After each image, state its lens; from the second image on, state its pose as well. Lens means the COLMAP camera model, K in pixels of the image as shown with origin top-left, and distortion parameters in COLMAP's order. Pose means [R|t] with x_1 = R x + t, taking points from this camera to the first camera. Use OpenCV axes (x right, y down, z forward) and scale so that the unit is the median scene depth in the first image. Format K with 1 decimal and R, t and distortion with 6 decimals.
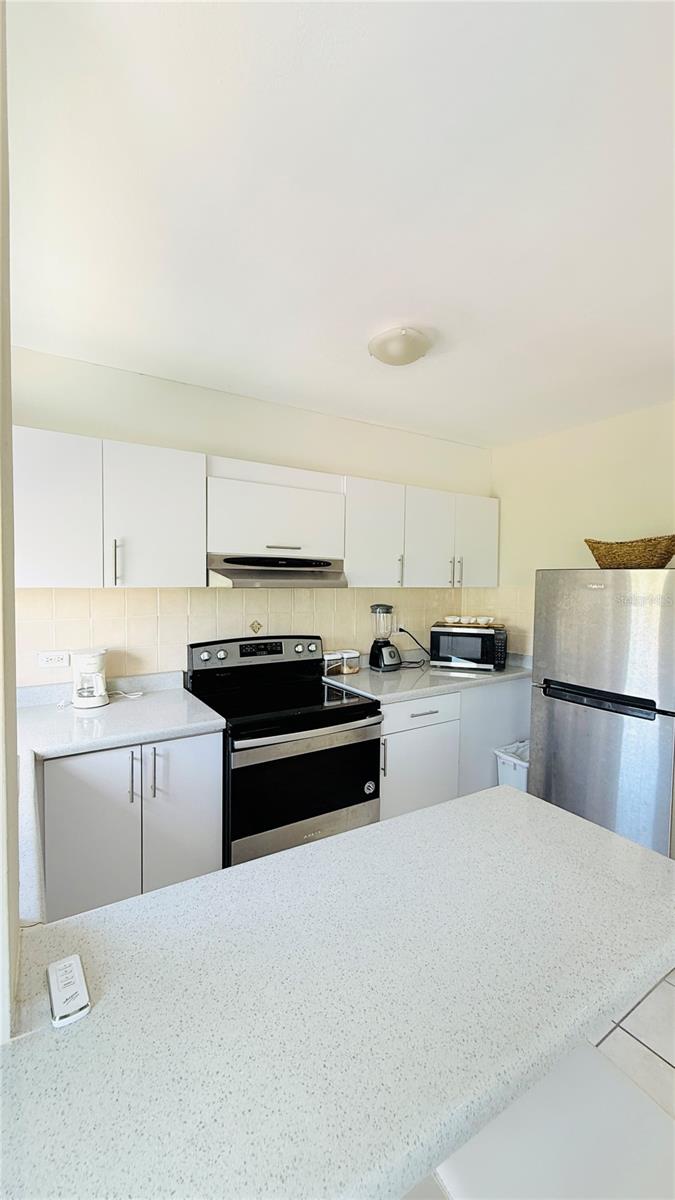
lens RADIAL K [[478.1, 0, 339.4], [0, 478.1, 593.9], [0, 0, 1]] dist [0.001383, 0.000397]
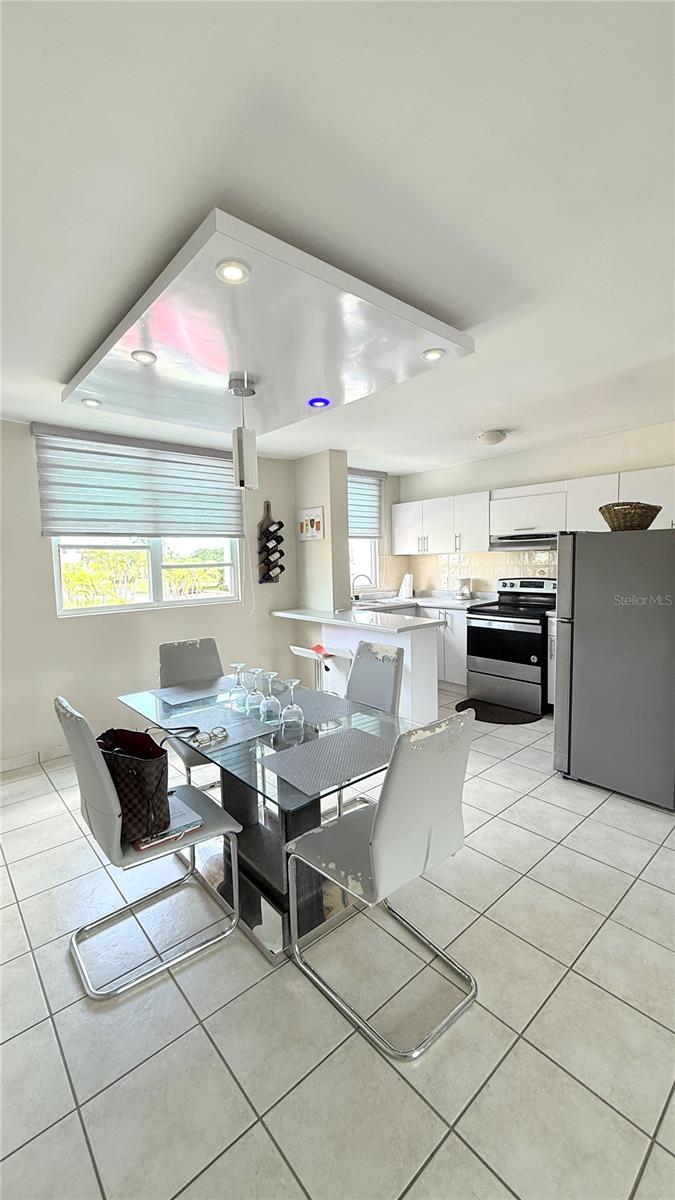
lens RADIAL K [[478.1, 0, 337.8], [0, 478.1, 593.7], [0, 0, 1]] dist [0.001383, 0.000397]
pose [[0.125232, 0.055321, -0.990584, 1.607260], [-0.006386, 0.998468, 0.054954, 0.056379], [0.992107, -0.000556, 0.125393, 0.028174]]
